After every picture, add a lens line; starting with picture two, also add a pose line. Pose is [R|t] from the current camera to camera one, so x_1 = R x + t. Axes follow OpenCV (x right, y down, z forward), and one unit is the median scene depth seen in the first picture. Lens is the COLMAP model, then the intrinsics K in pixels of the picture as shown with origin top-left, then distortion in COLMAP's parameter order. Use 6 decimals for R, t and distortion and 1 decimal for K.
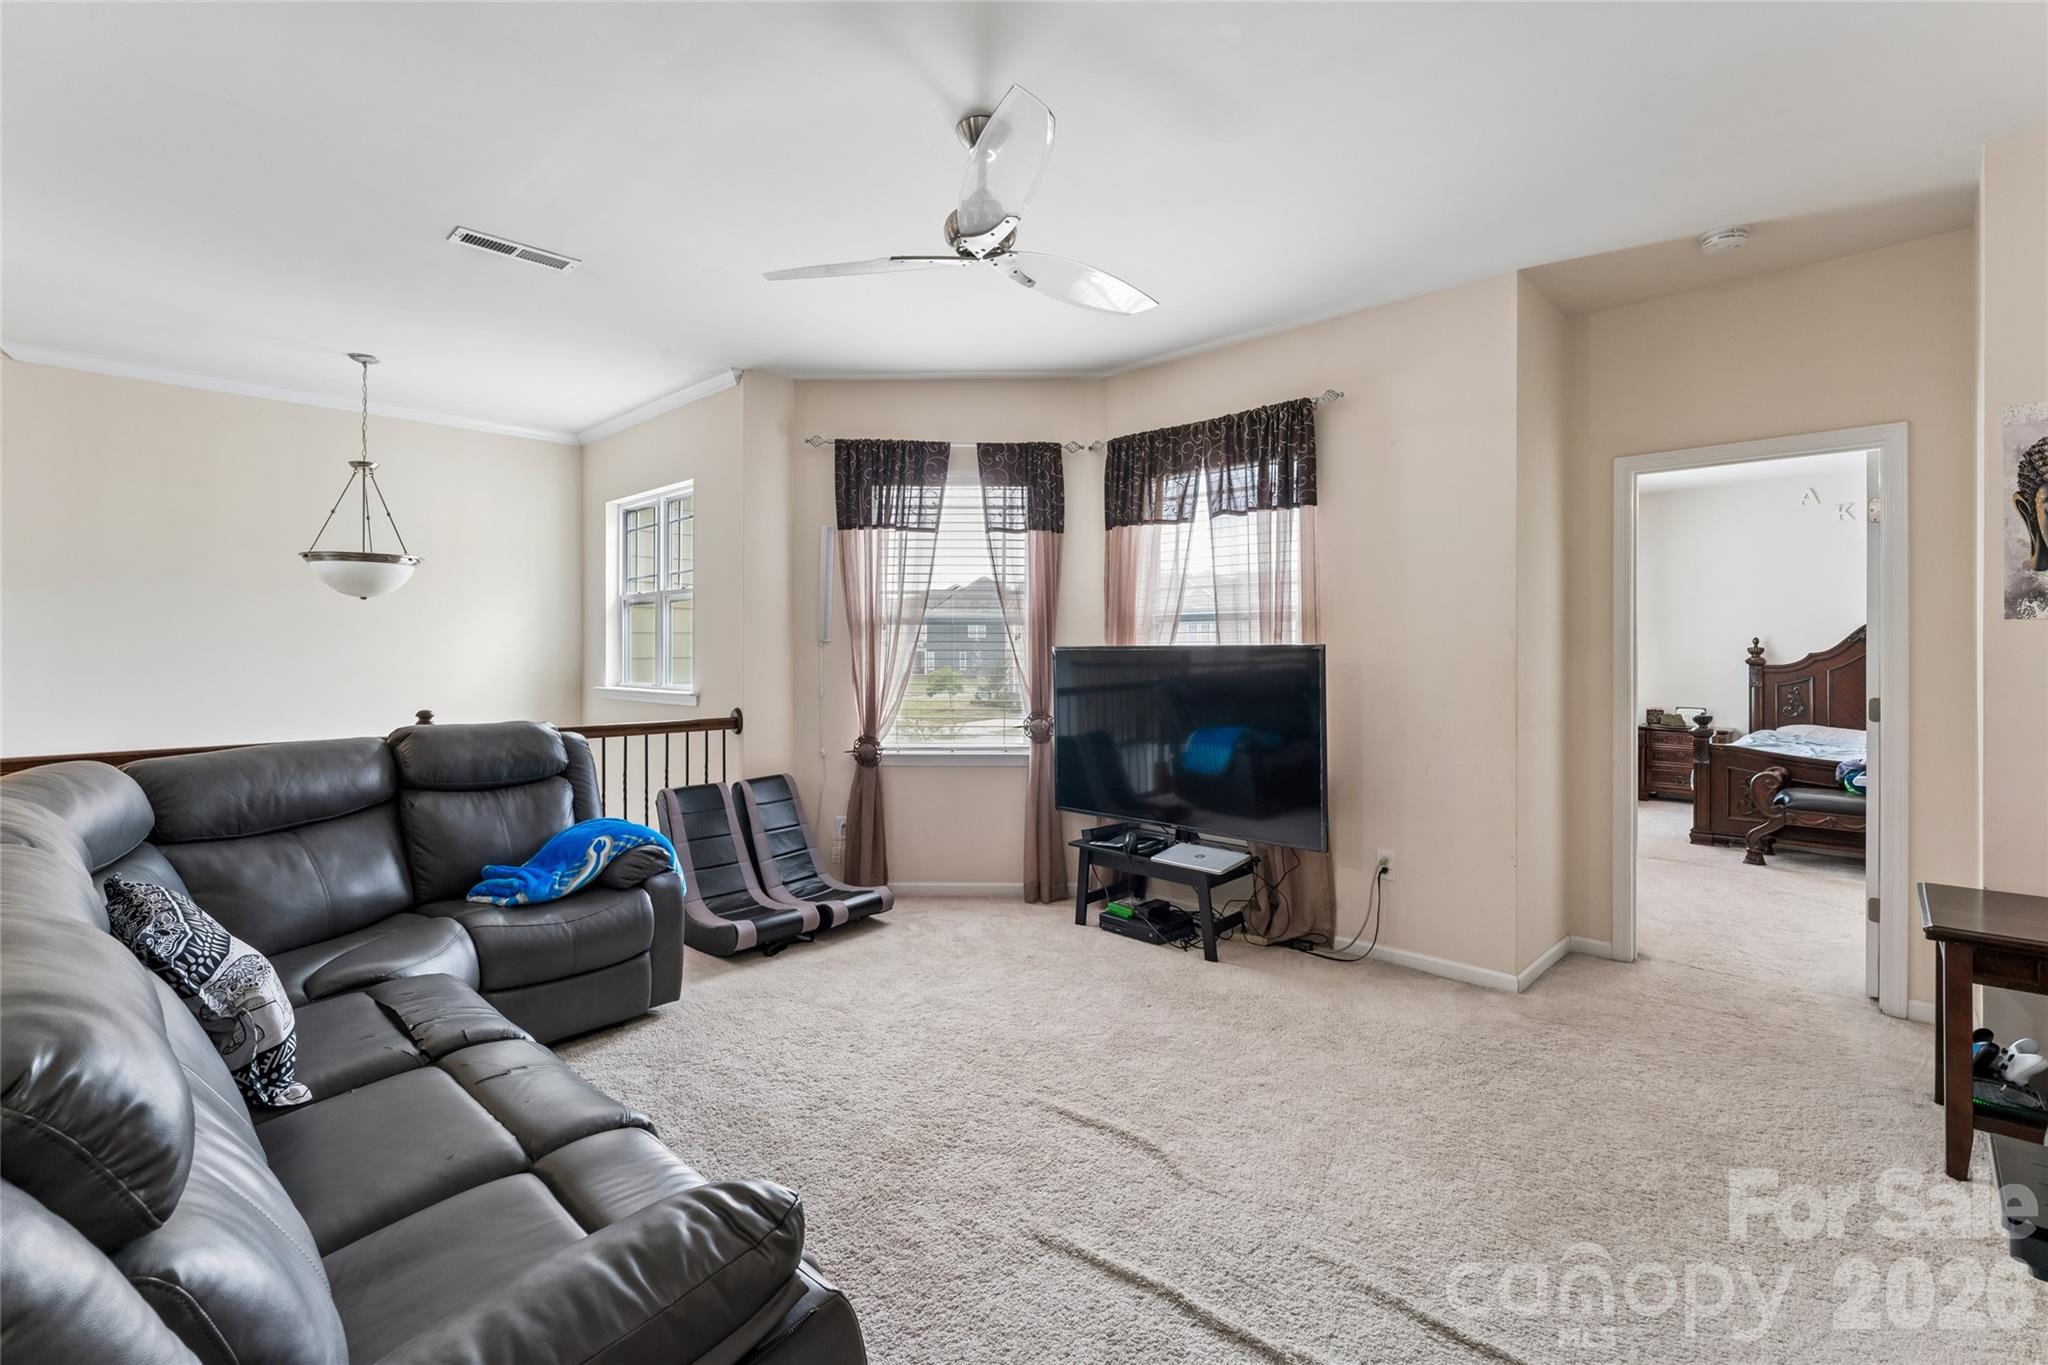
lens RADIAL K [[912.7, 0, 1009.1], [0, 912.7, 672.1], [0, 0, 1]] dist [-0.001202, 0.000438]
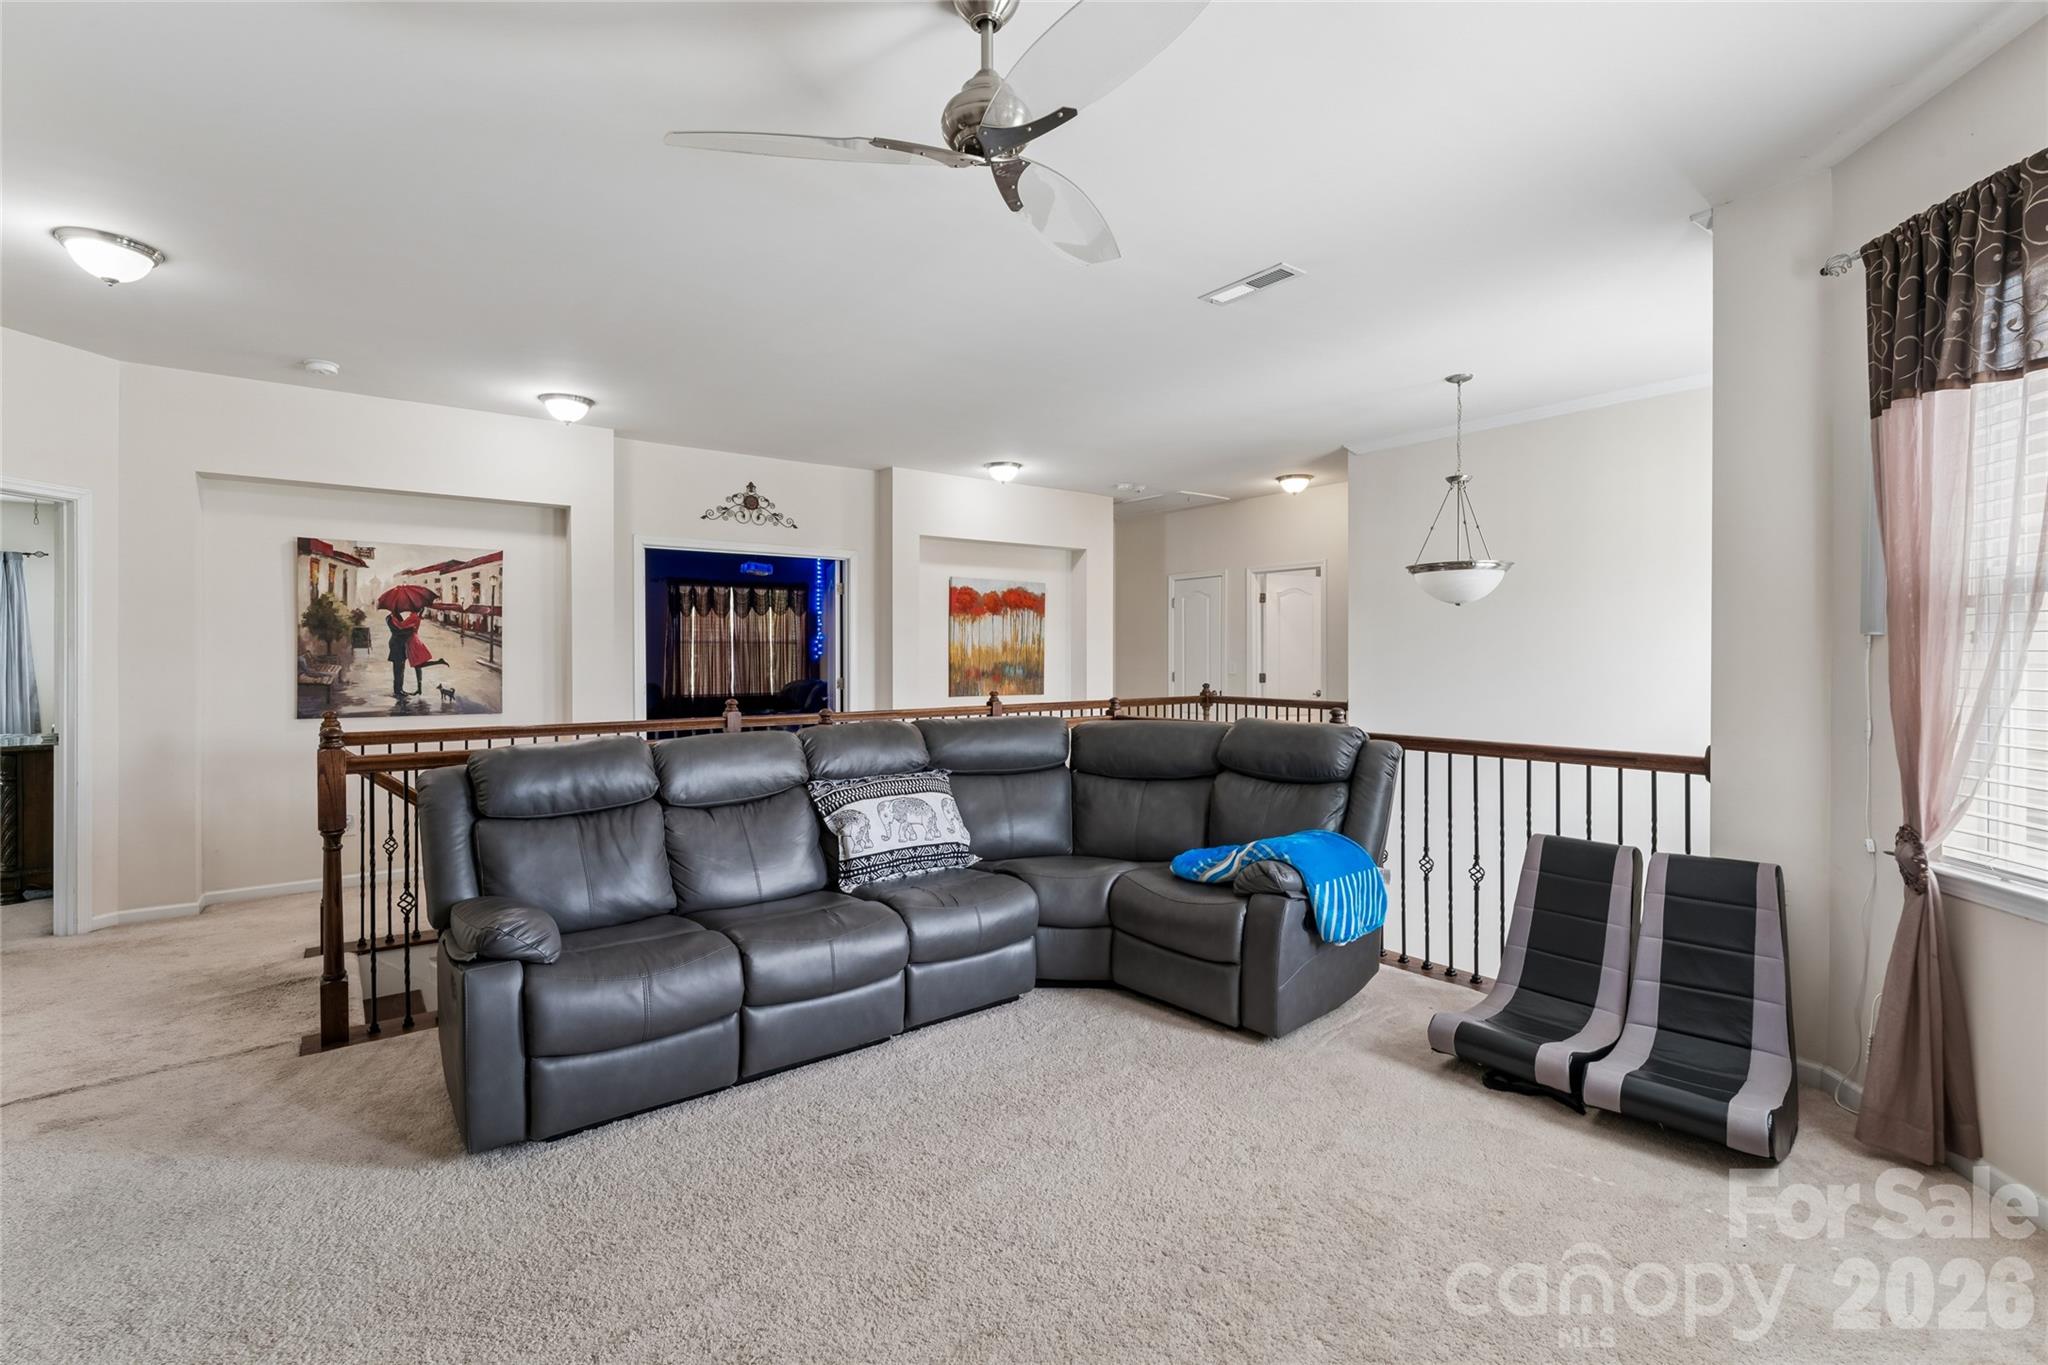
lens RADIAL K [[912.7, 0, 1009.1], [0, 912.7, 672.1], [0, 0, 1]] dist [-0.001202, 0.000438]
pose [[-0.133445, 0.024348, -0.990757, 0.460730], [-0.019635, 0.999437, 0.027206, -0.021635], [0.990862, 0.023084, -0.132891, 0.685860]]
